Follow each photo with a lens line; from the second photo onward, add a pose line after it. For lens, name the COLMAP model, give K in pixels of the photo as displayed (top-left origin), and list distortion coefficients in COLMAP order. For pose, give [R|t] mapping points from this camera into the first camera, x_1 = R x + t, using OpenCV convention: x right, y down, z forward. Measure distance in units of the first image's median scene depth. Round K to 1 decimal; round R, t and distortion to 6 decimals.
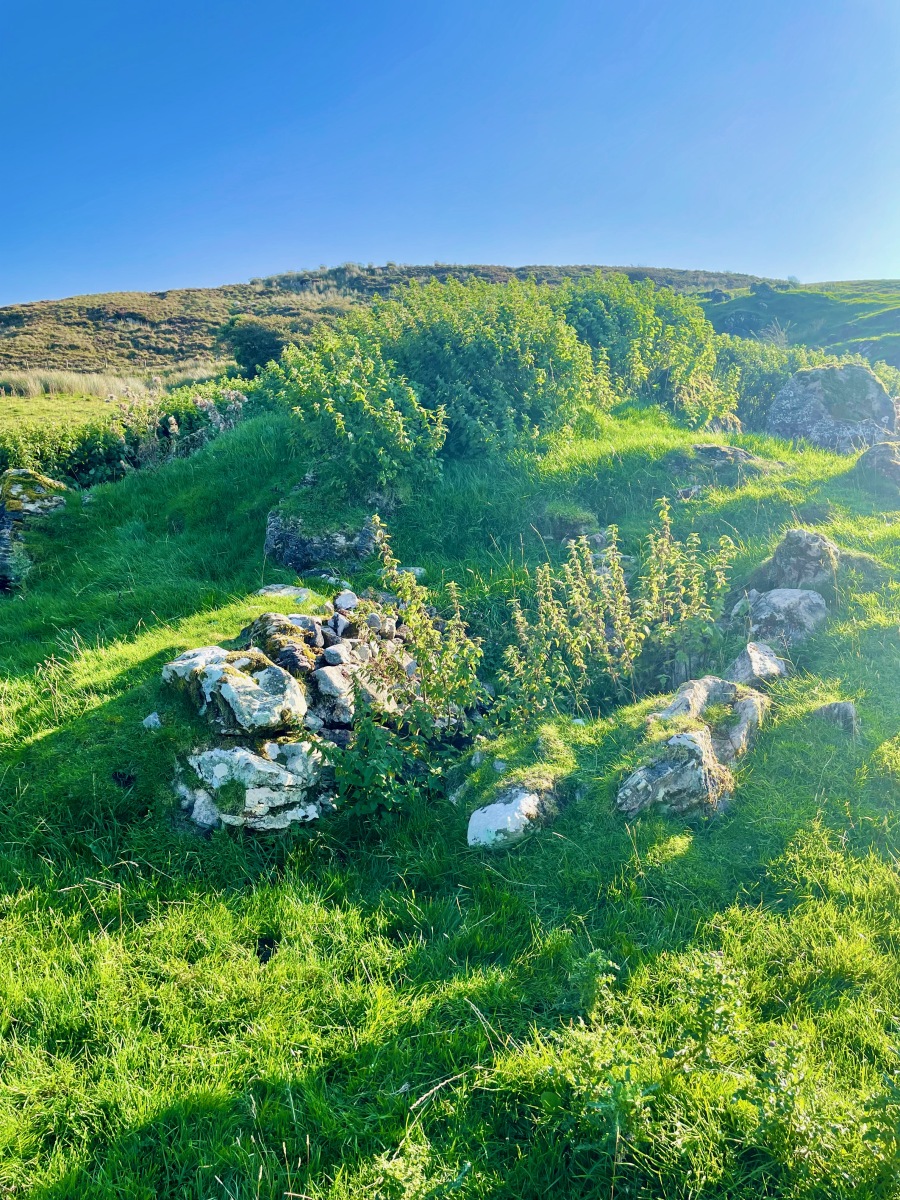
lens RADIAL K [[905.6, 0, 450.0], [0, 905.6, 600.0], [0, 0, 1]] dist [0.068309, -0.095681]
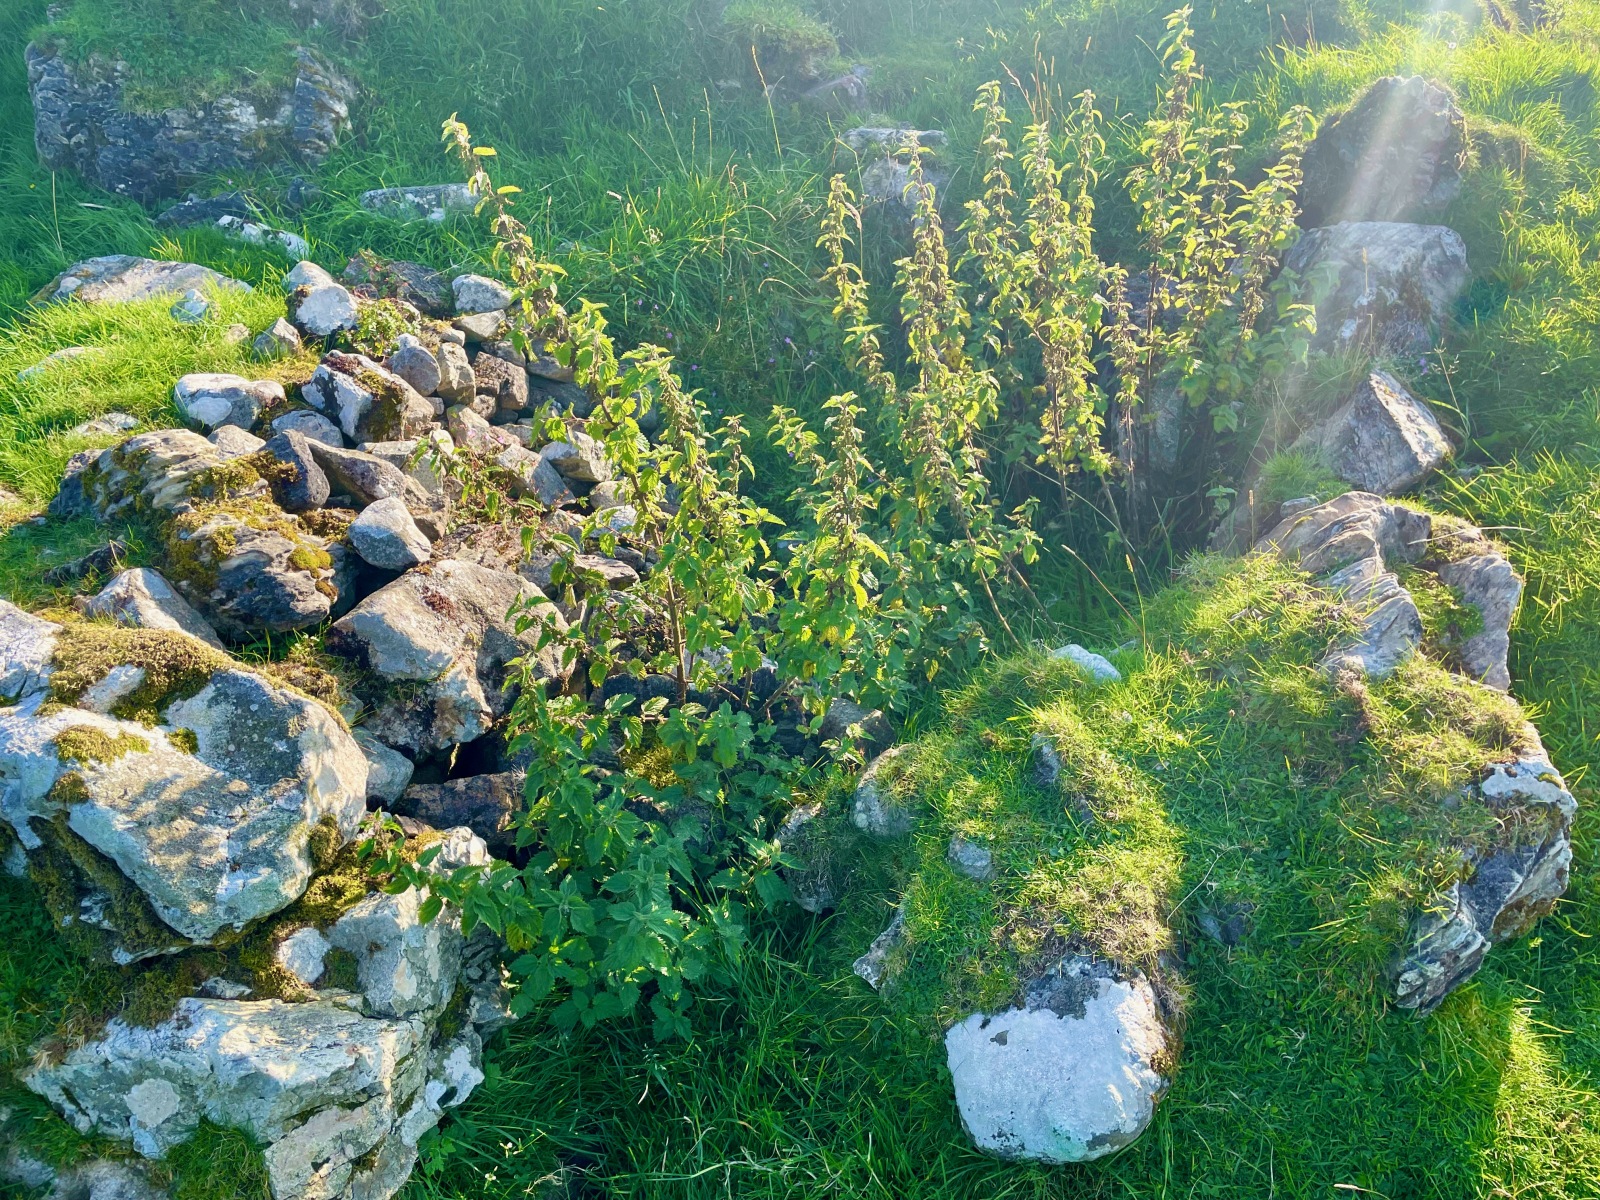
lens RADIAL K [[1207.5, 0, 800.0], [0, 1207.5, 600.0], [0, 0, 1]] dist [0.068309, -0.095681]
pose [[0.942712, -0.169692, 0.287226, -0.120256], [0.049648, 0.922744, 0.382203, -0.094279], [-0.329892, -0.346047, 0.878307, 0.550368]]
